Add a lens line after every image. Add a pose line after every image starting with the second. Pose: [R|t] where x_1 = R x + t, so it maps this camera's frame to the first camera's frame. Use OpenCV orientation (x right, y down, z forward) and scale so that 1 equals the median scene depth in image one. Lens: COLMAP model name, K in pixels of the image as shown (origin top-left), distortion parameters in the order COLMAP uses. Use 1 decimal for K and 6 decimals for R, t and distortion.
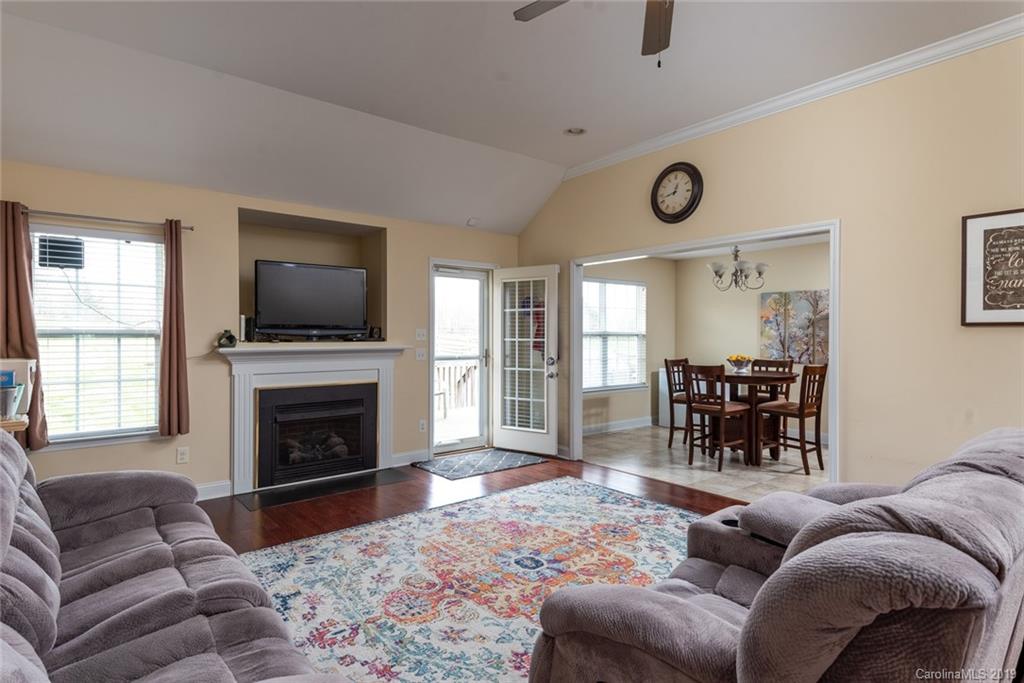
lens RADIAL K [[554.0, 0, 513.3], [0, 554.0, 335.1], [0, 0, 1]] dist [0.036914, -0.002602]
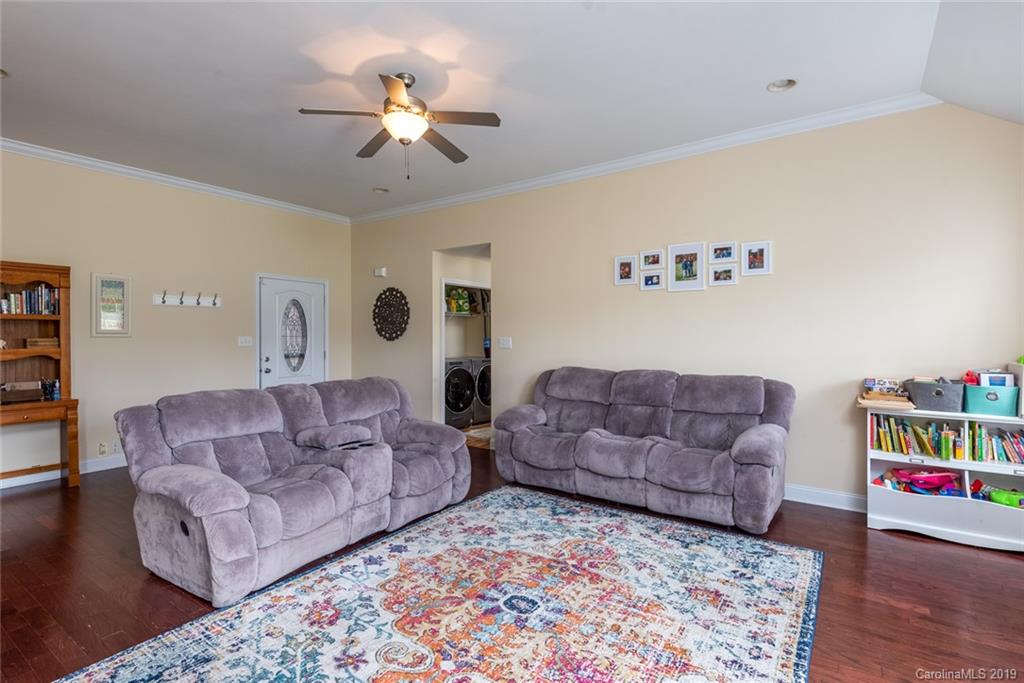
lens RADIAL K [[496.4, 0, 507.1], [0, 496.4, 337.0], [0, 0, 1]] dist [0.030766, -0.002511]
pose [[-0.964900, -0.000494, -0.262617, 0.237310], [-0.002209, 0.999978, 0.006234, -0.006890], [0.262608, 0.006595, -0.964880, 1.637632]]
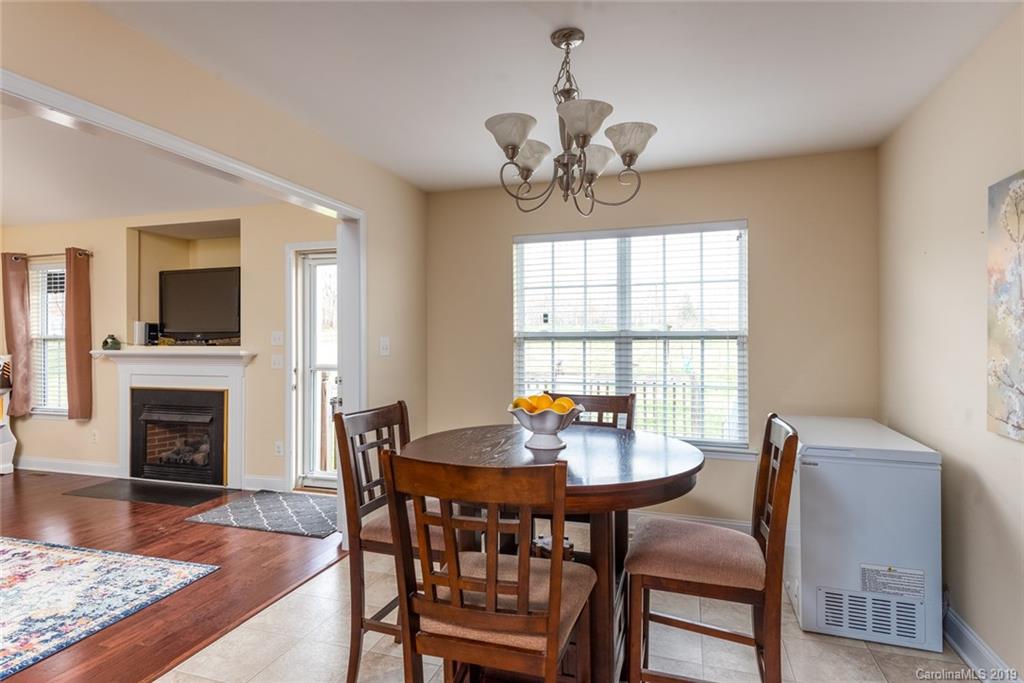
lens RADIAL K [[554.0, 0, 514.4], [0, 554.0, 334.9], [0, 0, 1]] dist [0.036914, -0.002602]
pose [[0.530821, -0.009188, -0.847434, 1.221412], [0.000461, 0.999944, -0.010553, 0.005288], [0.847484, 0.005211, 0.530796, 1.432169]]
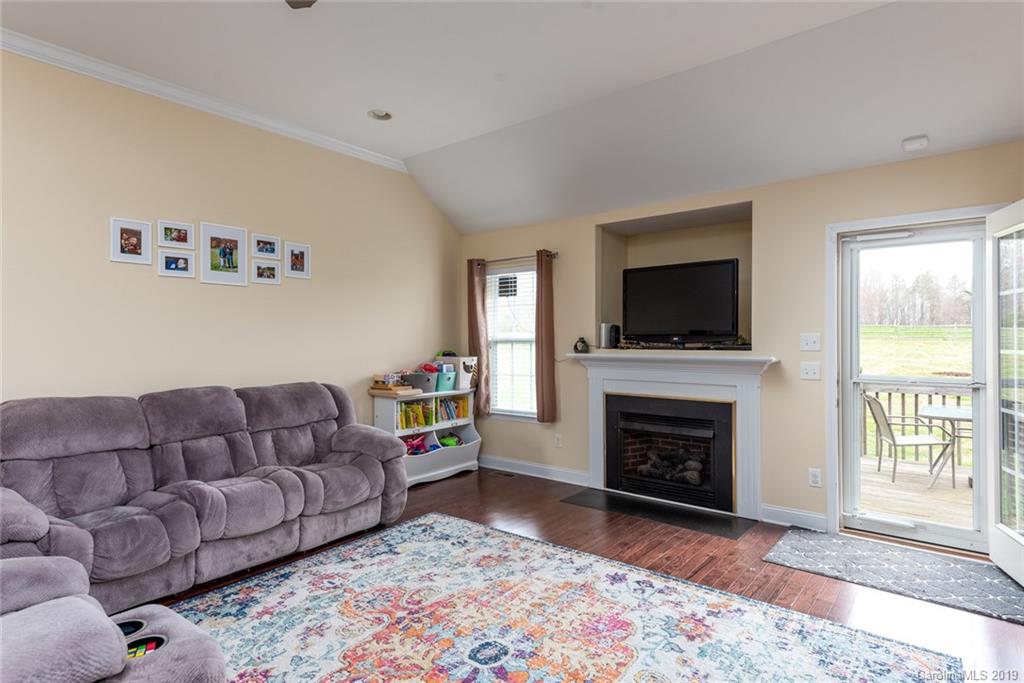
lens RADIAL K [[554.0, 0, 506.0], [0, 554.0, 340.3], [0, 0, 1]] dist [0.036914, -0.002602]
pose [[0.205052, -0.000212, -0.978751, 0.715446], [-0.000794, 1.000000, -0.000383, -0.004072], [0.978751, 0.000856, 0.205052, 0.821524]]
